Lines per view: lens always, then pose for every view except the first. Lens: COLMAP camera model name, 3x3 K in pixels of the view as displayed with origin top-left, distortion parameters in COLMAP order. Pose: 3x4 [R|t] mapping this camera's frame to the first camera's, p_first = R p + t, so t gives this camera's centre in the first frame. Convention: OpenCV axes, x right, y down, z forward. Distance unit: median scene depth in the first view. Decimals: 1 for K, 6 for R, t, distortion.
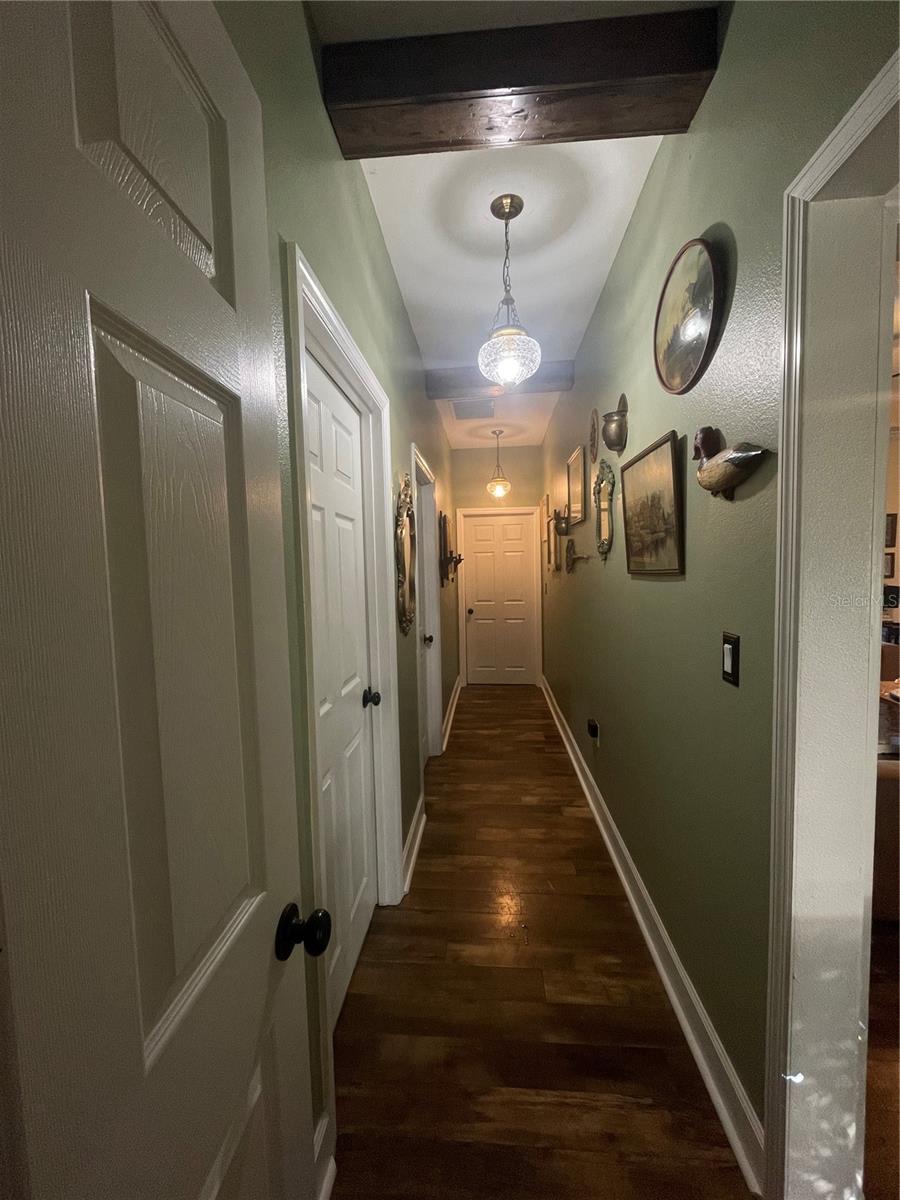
lens RADIAL K [[485.8, 0, 451.0], [0, 485.8, 597.8], [0, 0, 1]] dist [-0.015430, 0.001593]
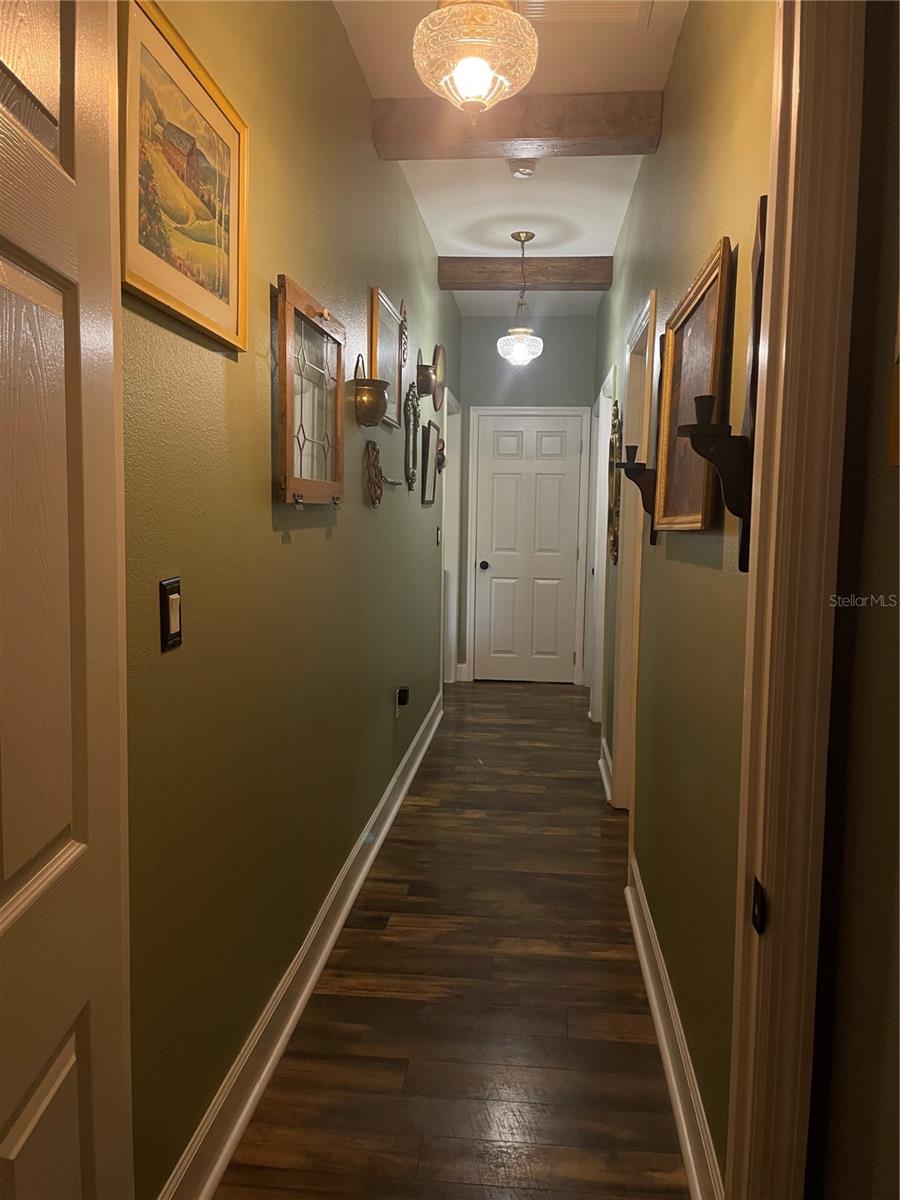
lens RADIAL K [[936.2, 0, 448.5], [0, 936.2, 596.0], [0, 0, 1]] dist [0.039104, -0.098716]
pose [[-0.999828, -0.001304, 0.018487, 0.169472], [0.001713, 0.986749, 0.162247, -0.131806], [-0.018453, 0.162251, -0.986577, 2.244721]]
